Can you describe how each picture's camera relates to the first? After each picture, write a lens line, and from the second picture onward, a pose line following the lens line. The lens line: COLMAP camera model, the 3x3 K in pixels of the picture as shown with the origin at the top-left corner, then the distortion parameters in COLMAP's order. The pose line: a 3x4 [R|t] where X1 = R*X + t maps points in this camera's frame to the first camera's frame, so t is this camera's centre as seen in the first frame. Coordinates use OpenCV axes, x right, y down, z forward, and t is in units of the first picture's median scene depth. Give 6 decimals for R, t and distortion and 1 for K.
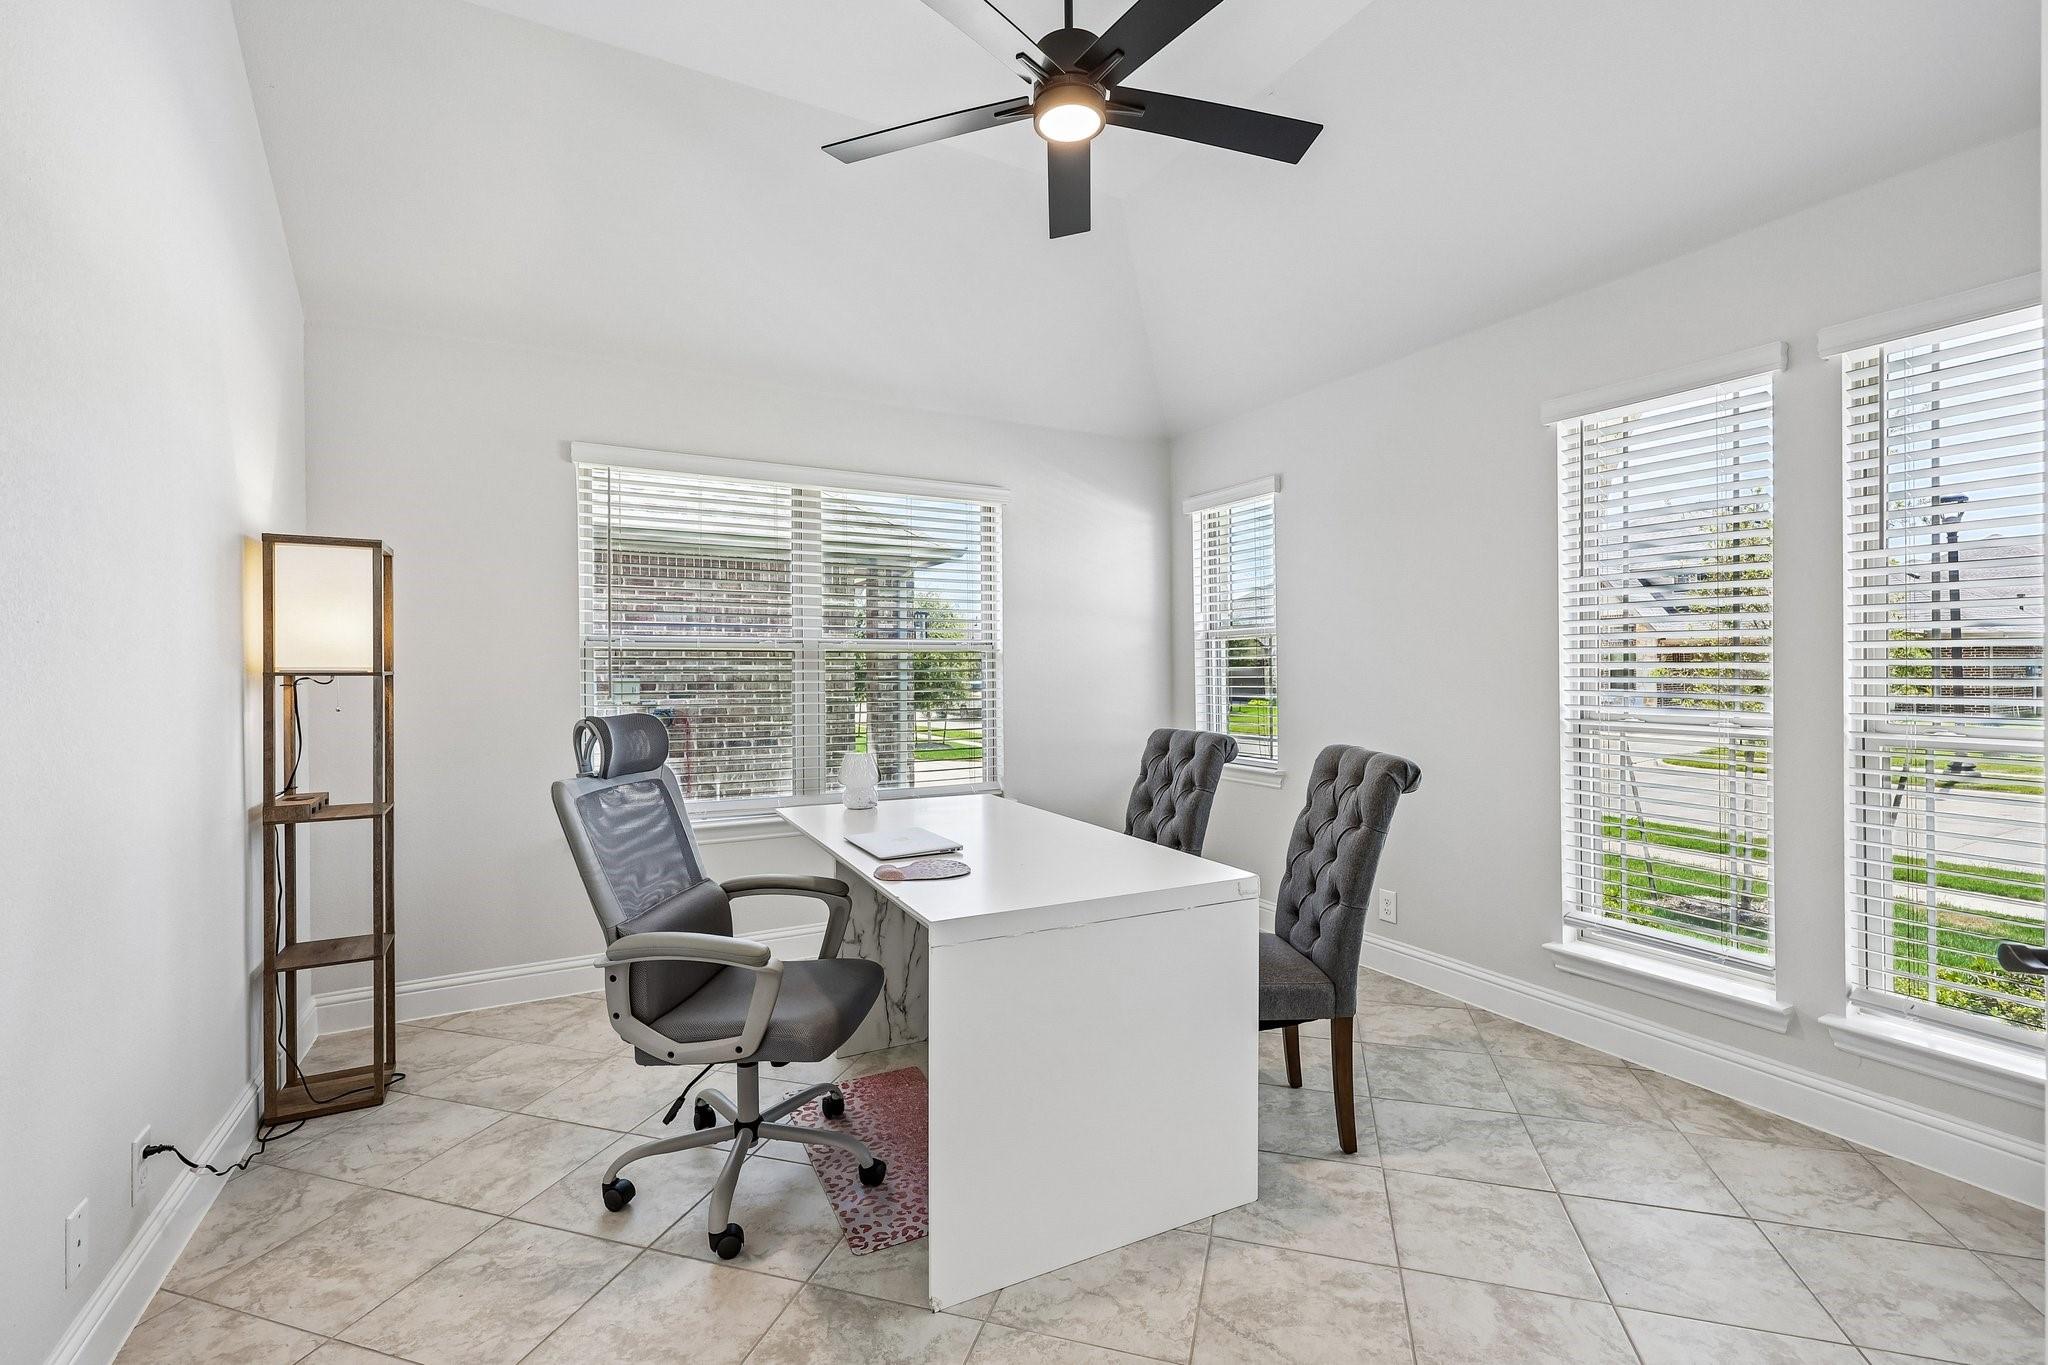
lens RADIAL K [[888.9, 0, 1030.6], [0, 888.9, 683.1], [0, 0, 1]] dist [-0.001081, 0.000288]
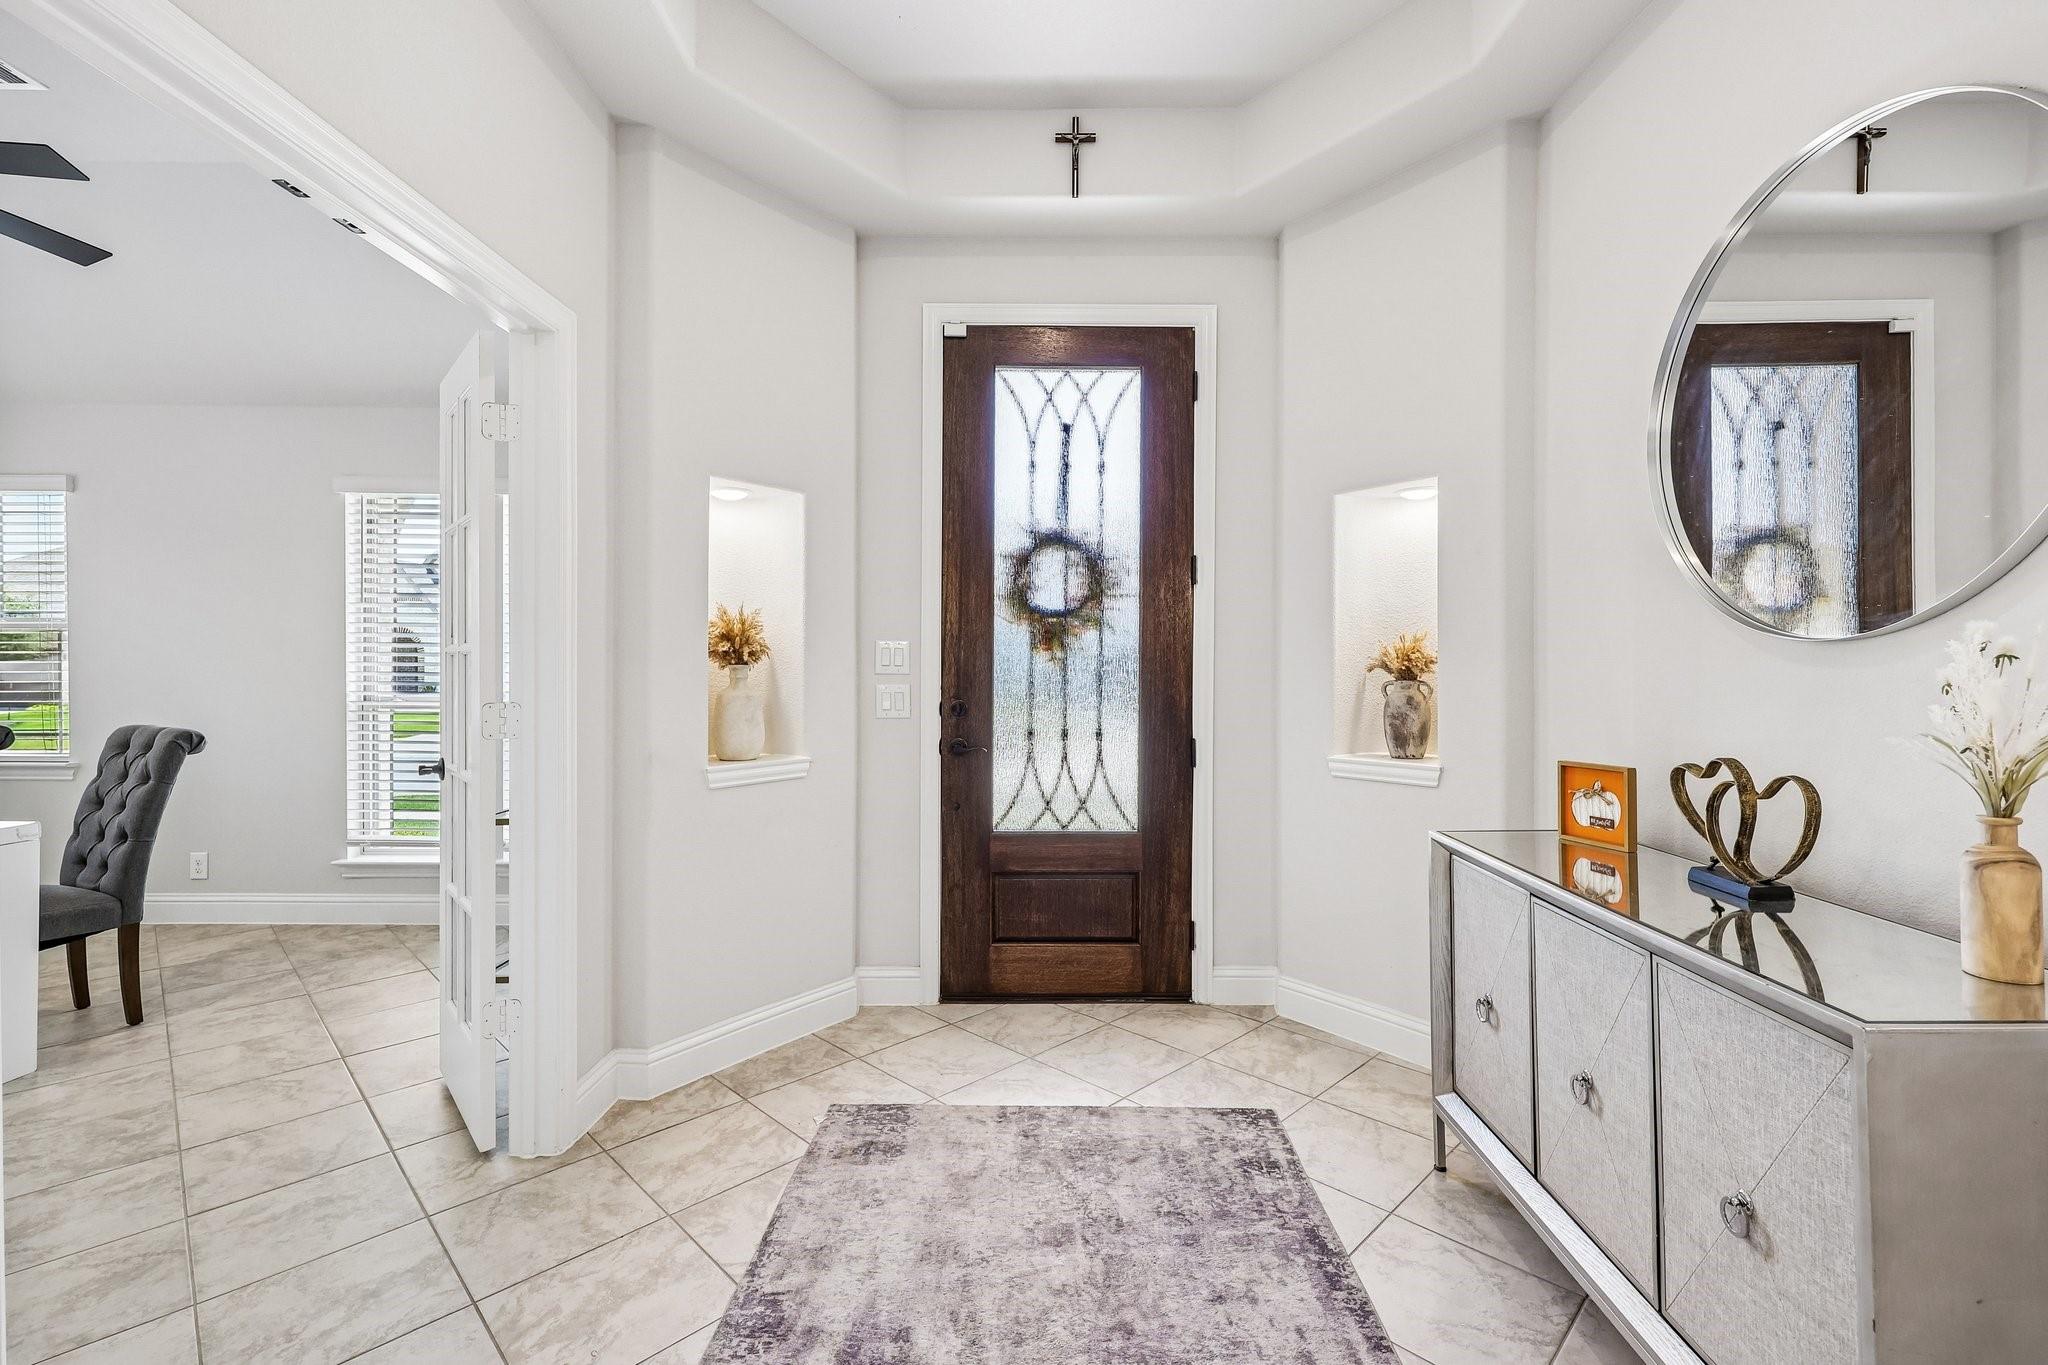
lens RADIAL K [[898.8, 0, 1028.4], [0, 898.8, 669.1], [0, 0, 1]] dist [0.000598, -0.000335]
pose [[0.471815, 0.005841, 0.881678, -0.195452], [0.004150, 0.999952, -0.008846, 0.007120], [-0.881688, 0.007832, 0.471768, -0.791507]]
